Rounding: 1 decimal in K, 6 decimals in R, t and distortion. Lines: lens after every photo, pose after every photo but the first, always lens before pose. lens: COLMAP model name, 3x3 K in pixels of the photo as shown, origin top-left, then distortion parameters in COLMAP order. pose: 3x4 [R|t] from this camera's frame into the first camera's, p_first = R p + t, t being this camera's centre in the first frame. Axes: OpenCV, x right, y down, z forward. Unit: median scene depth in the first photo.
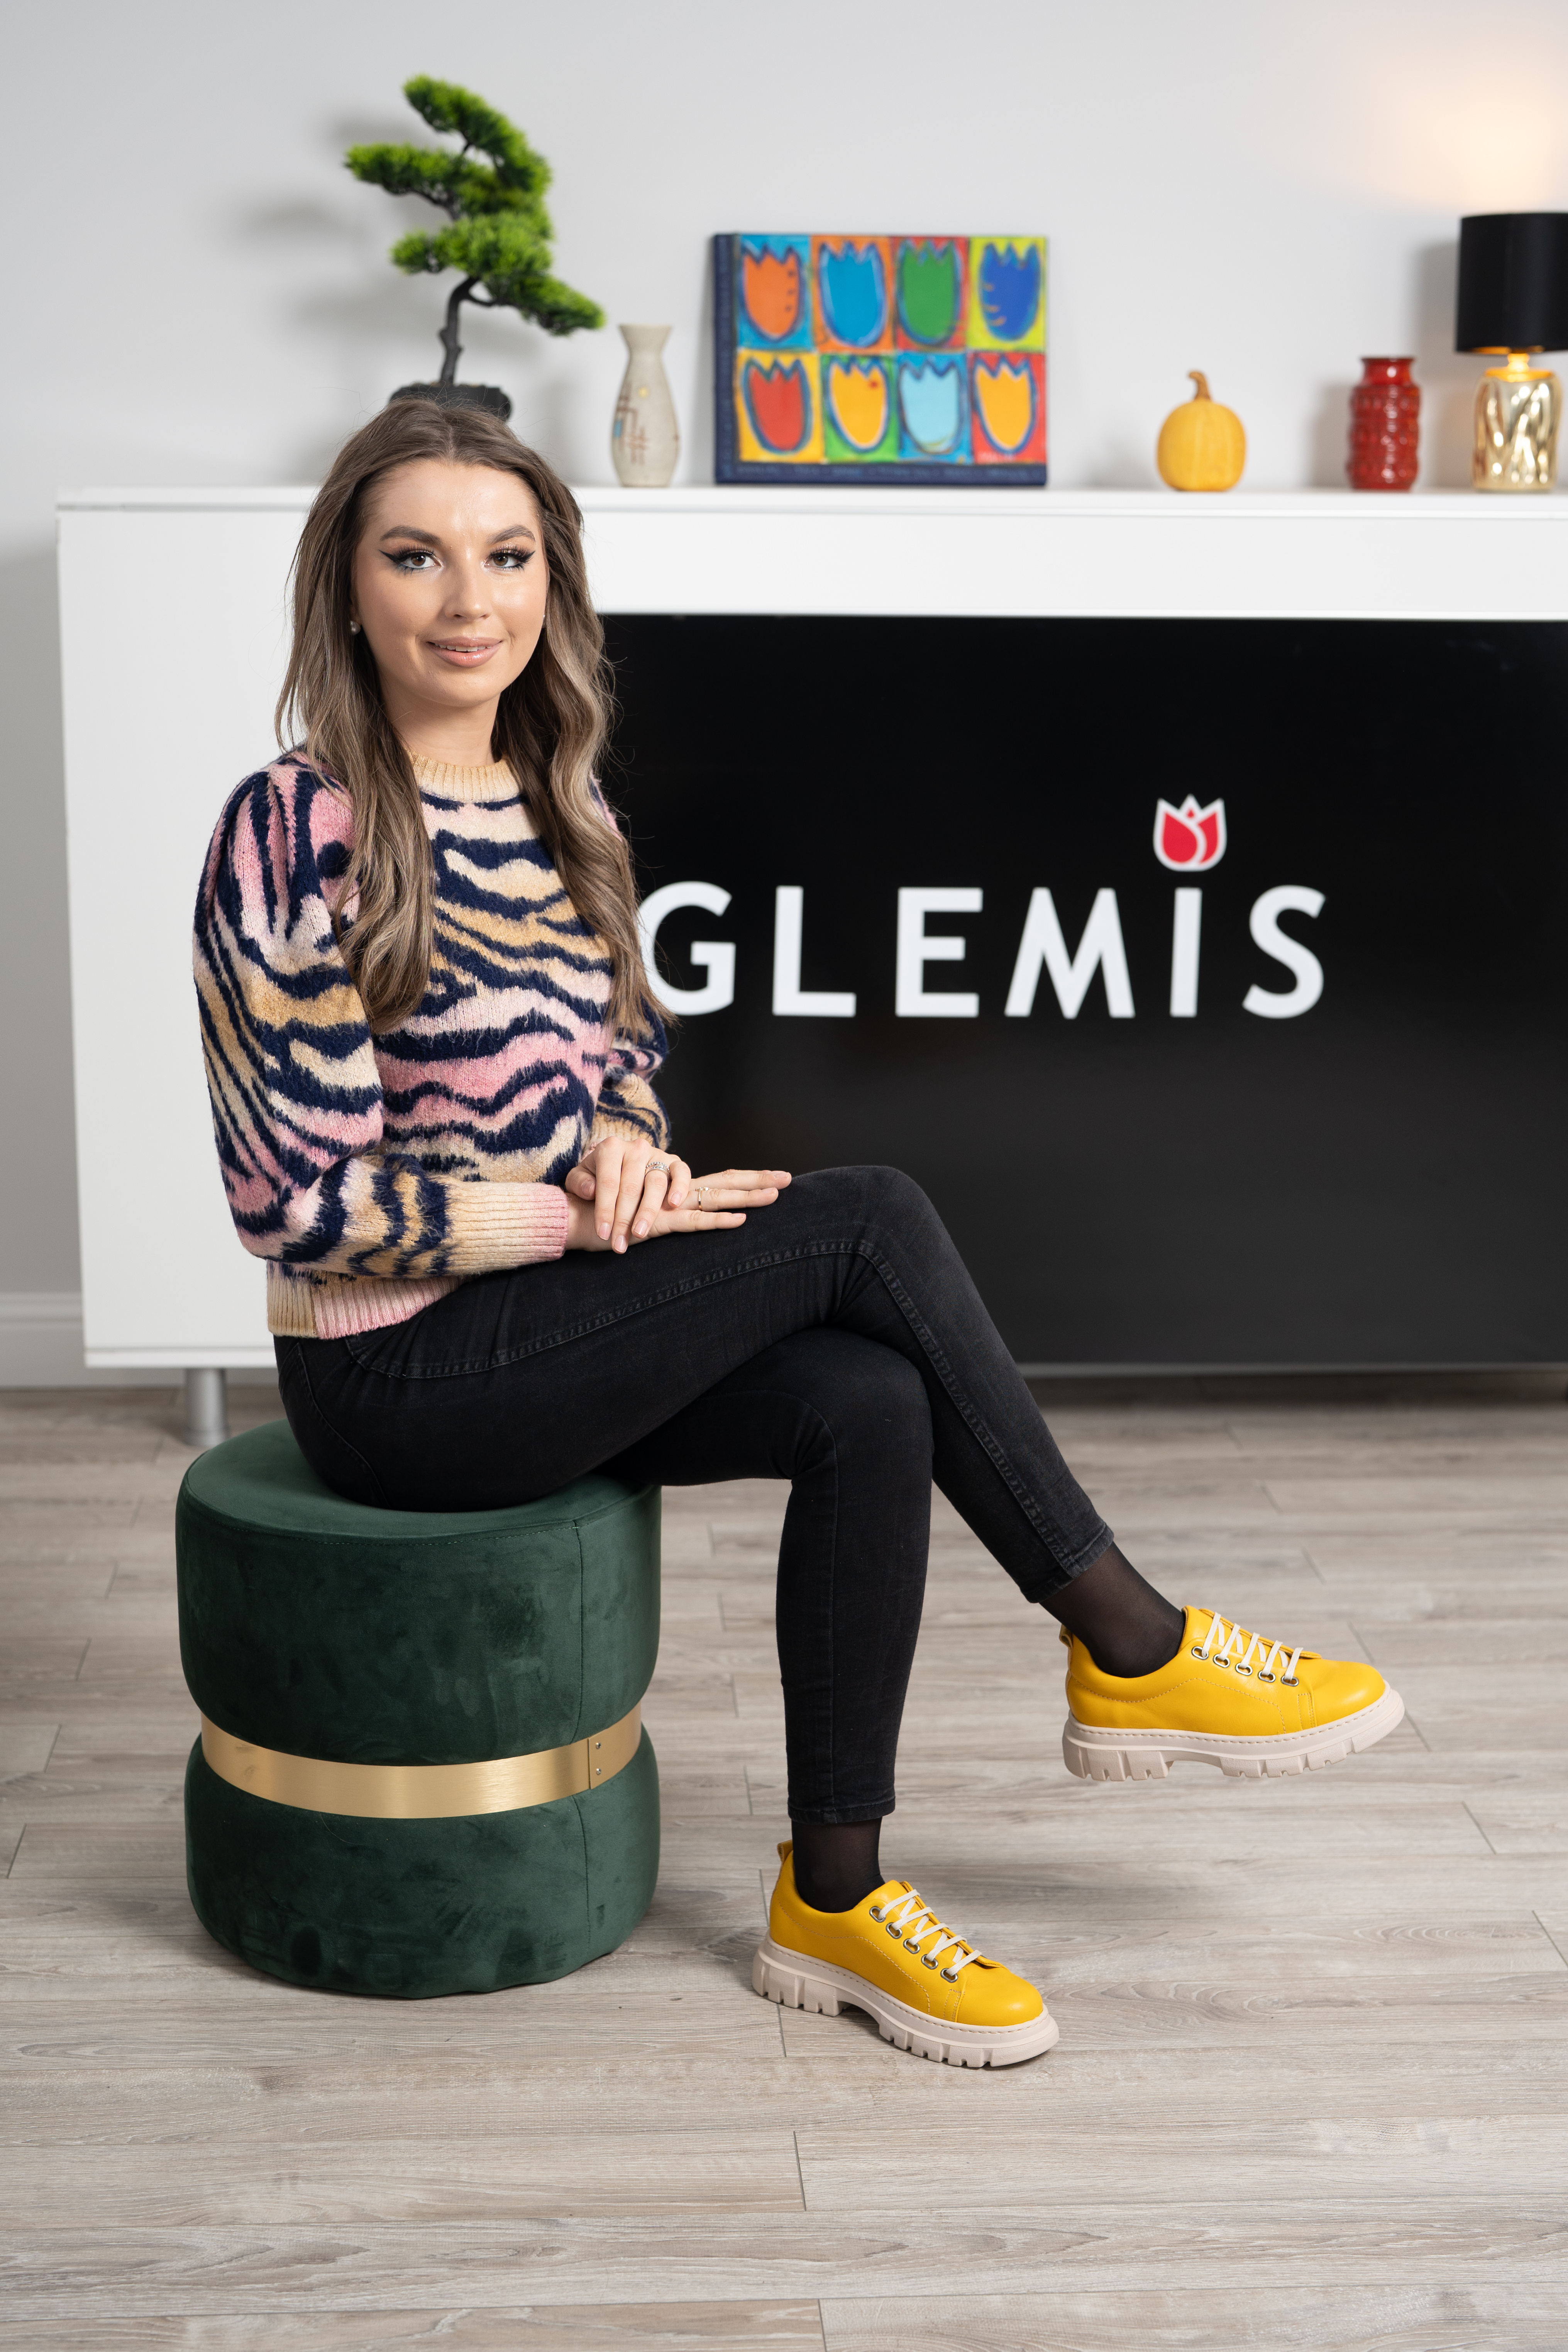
lens RADIAL K [[3446.5, 0, 783.2], [0, 3446.5, 1183.0], [0, 0, 1]] dist [0.020981, 0.000000]
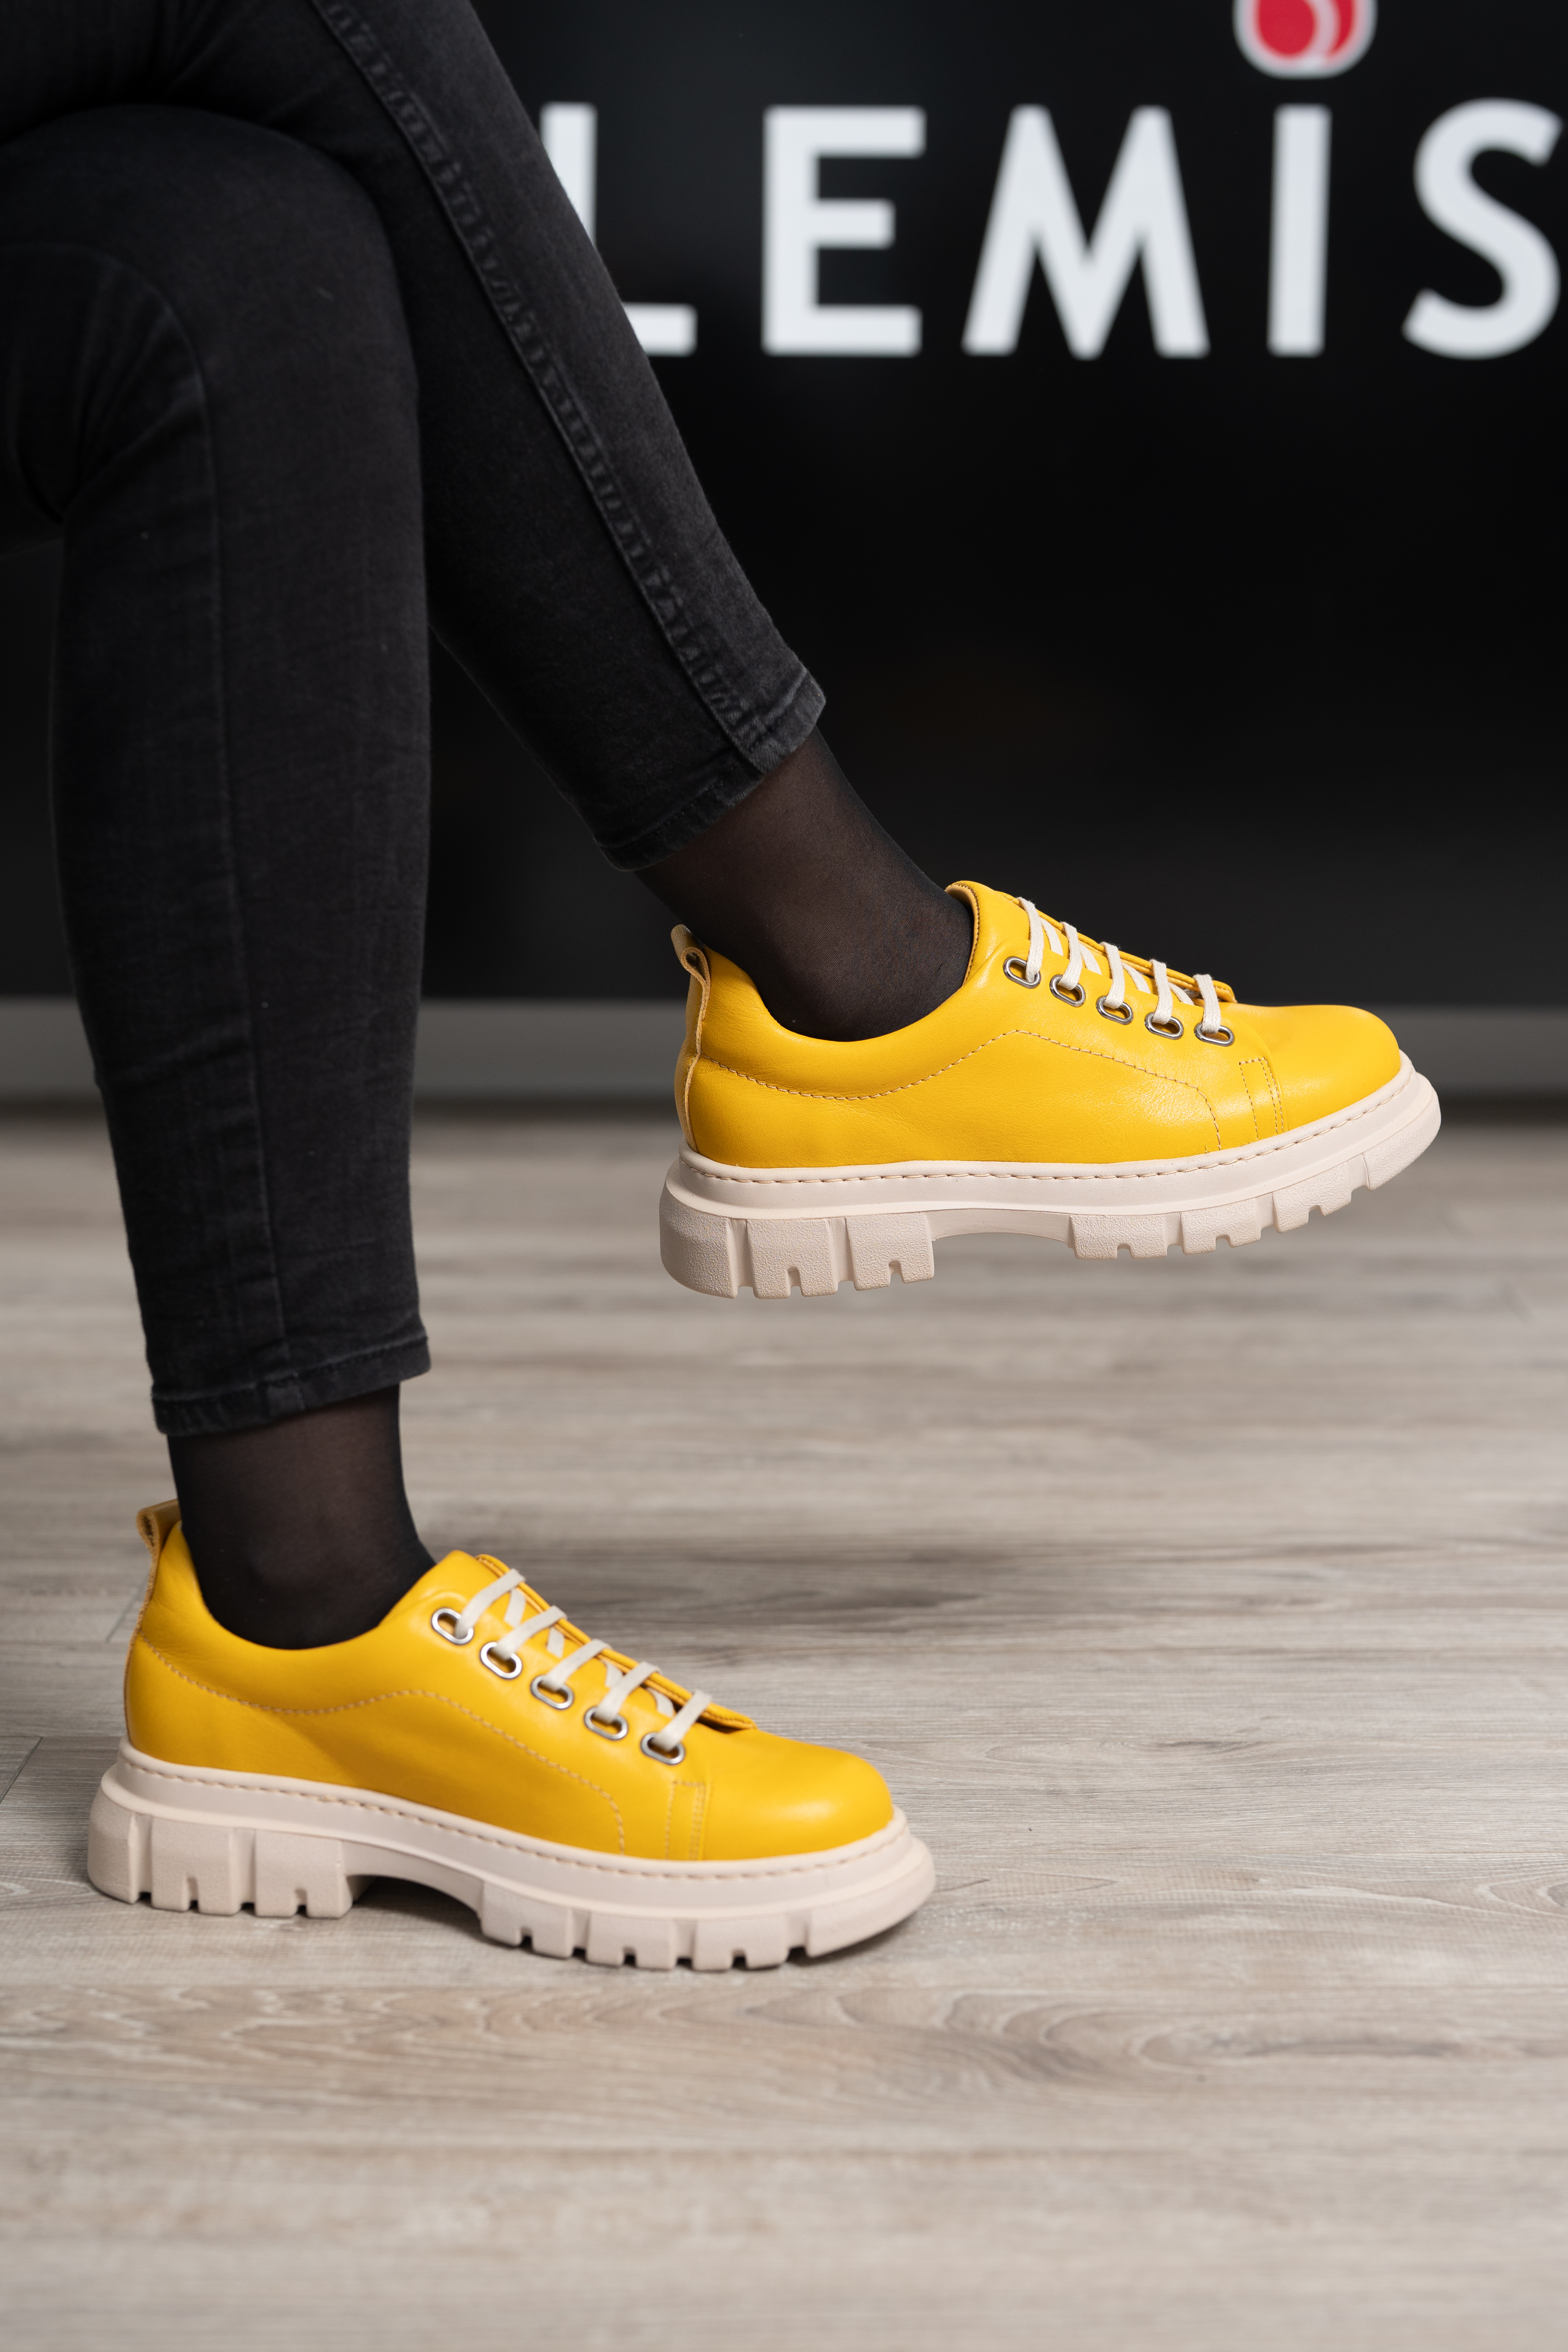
lens RADIAL K [[3806.7, 0, 900.7], [0, 3806.7, 1149.5], [0, 0, 1]] dist [0.050263, 0.000000]
pose [[0.998221, 0.003063, -0.059536, 0.114749], [-0.006795, 0.998017, -0.062582, 0.146782], [0.059226, 0.062875, 0.996263, 0.515380]]
